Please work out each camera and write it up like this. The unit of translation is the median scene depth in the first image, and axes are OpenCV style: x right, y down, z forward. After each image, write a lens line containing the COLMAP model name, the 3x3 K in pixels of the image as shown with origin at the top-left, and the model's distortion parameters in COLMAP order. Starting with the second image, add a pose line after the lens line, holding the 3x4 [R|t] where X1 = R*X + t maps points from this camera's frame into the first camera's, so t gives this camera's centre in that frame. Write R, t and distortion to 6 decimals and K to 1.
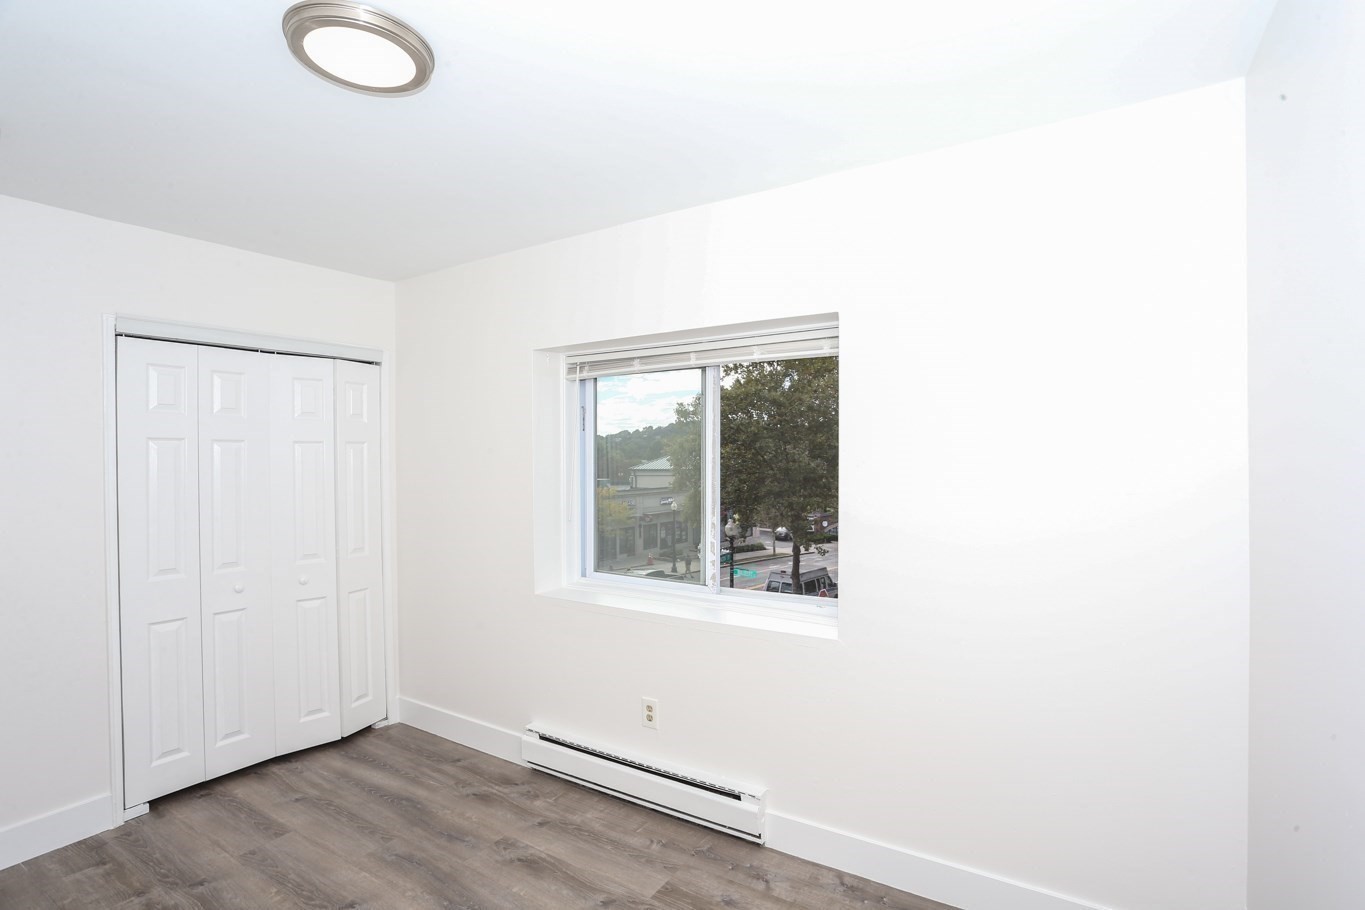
lens RADIAL K [[667.6, 0, 686.9], [0, 667.6, 459.6], [0, 0, 1]] dist [-0.056355, 0.020075]
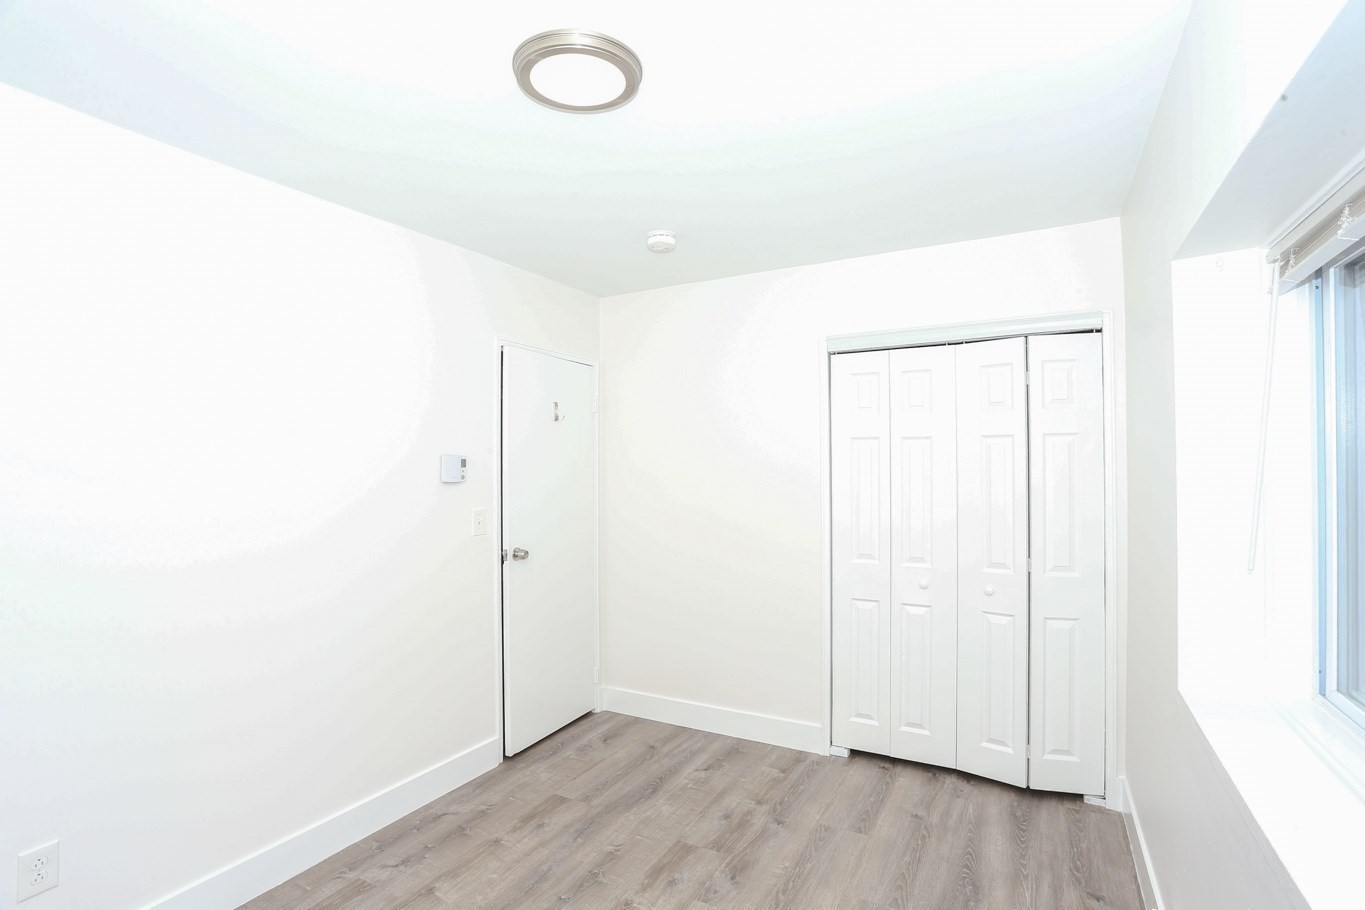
lens RADIAL K [[667.6, 0, 681.0], [0, 667.6, 450.0], [0, 0, 1]] dist [-0.056355, 0.020075]
pose [[0.066348, -0.013056, -0.997711, 0.322880], [0.001922, 0.999914, -0.012957, 0.002988], [0.997795, -0.001058, 0.066368, 0.577002]]
